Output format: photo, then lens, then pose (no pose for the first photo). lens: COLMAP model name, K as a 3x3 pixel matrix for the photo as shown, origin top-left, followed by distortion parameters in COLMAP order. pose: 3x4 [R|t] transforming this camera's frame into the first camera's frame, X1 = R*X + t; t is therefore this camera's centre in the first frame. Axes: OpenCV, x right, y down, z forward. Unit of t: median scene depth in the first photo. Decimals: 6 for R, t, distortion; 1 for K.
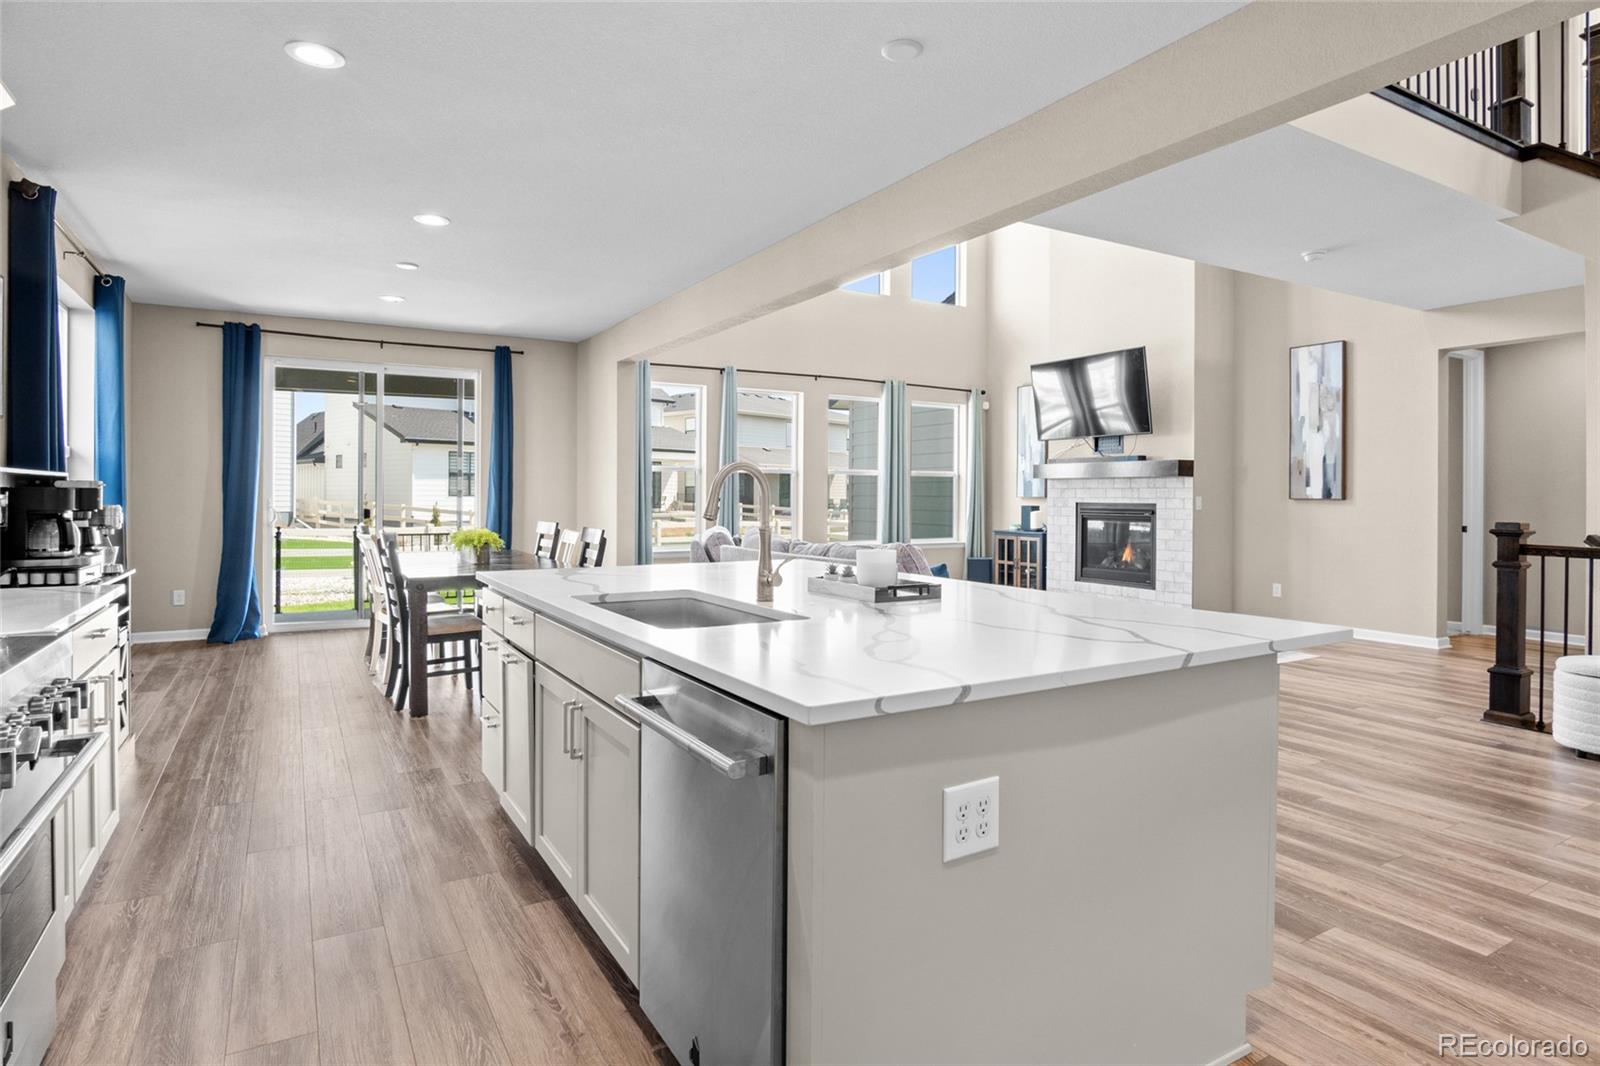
lens RADIAL K [[869.5, 0, 796.4], [0, 869.5, 498.9], [0, 0, 1]] dist [-0.029840, 0.007355]
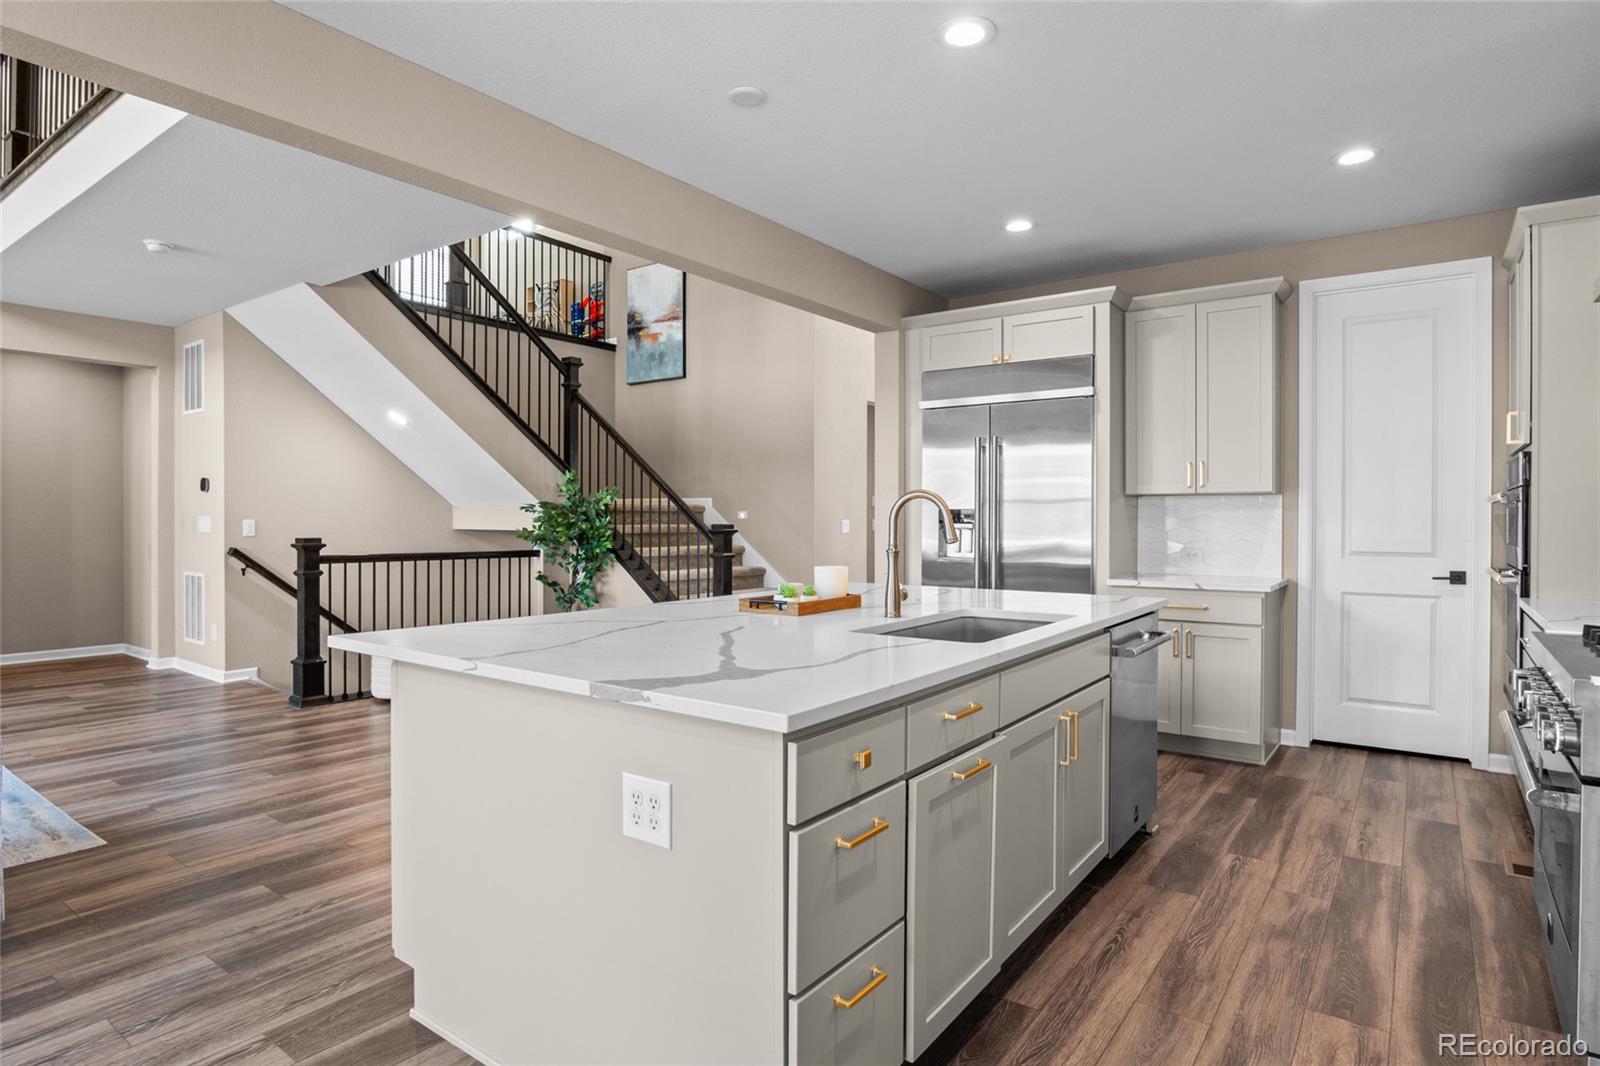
lens RADIAL K [[869.5, 0, 792.6], [0, 869.5, 525.6], [0, 0, 1]] dist [-0.029840, 0.007355]
pose [[-0.395463, -0.012775, 0.918393, -0.313712], [-0.002039, 0.999913, 0.013031, -0.004155], [-0.918480, 0.003281, -0.395454, 0.491085]]
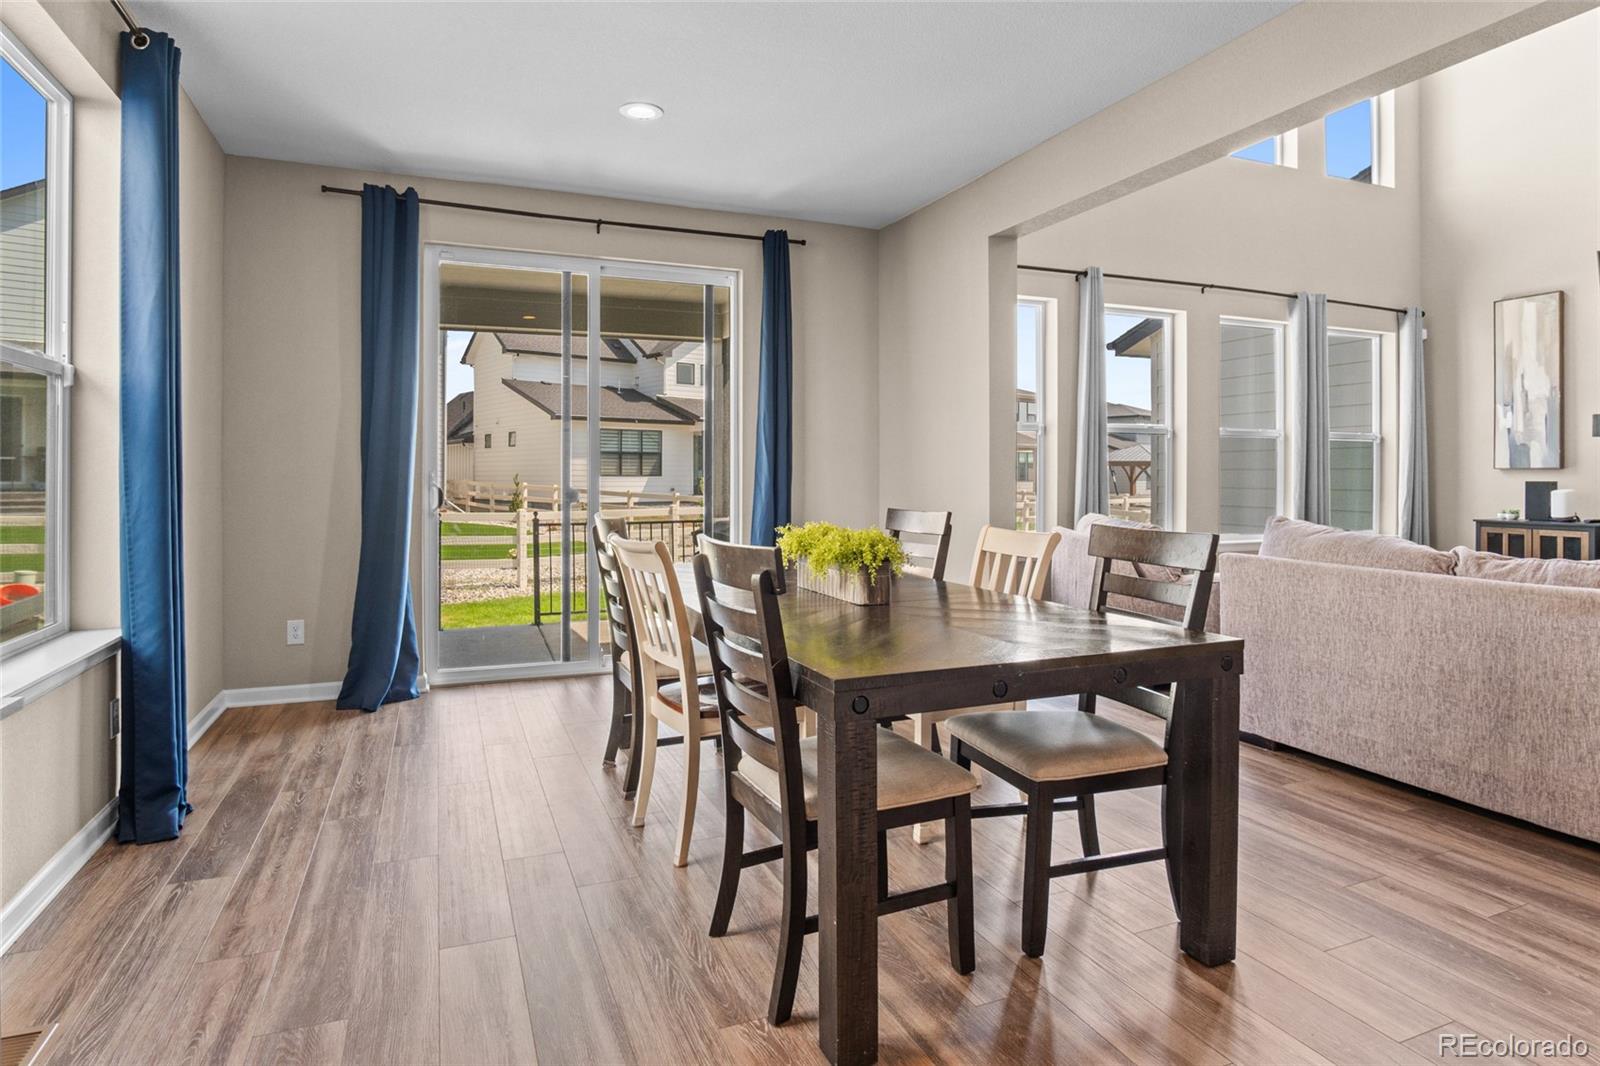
lens RADIAL K [[869.5, 0, 796.6], [0, 869.5, 472.8], [0, 0, 1]] dist [-0.029840, 0.007355]
pose [[0.990587, -0.004814, -0.136798, -0.245007], [0.003752, 0.999961, -0.008021, 0.005949], [0.136832, 0.007432, 0.990566, 0.384206]]
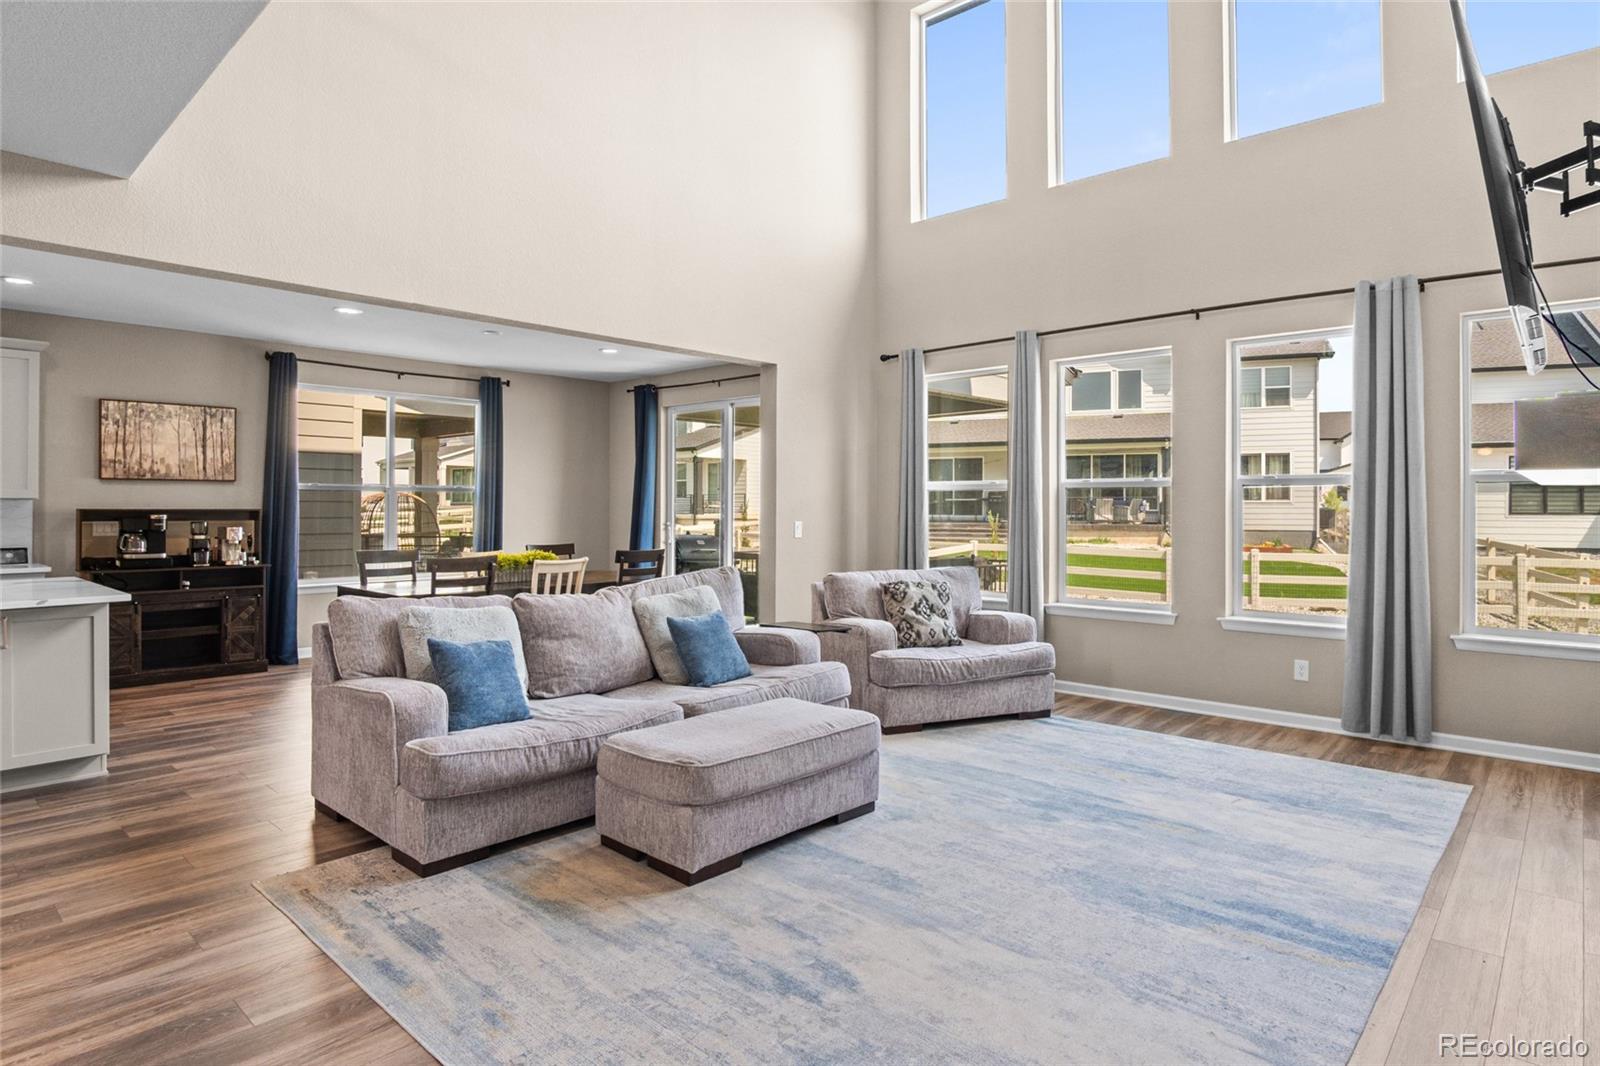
lens RADIAL K [[869.5, 0, 796.4], [0, 869.5, 509.0], [0, 0, 1]] dist [-0.029840, 0.007355]
pose [[0.302522, -0.001960, -0.953141, 0.597357], [-0.004155, 0.999986, -0.003375, -0.014269], [0.953134, 0.004981, 0.302509, 0.738601]]
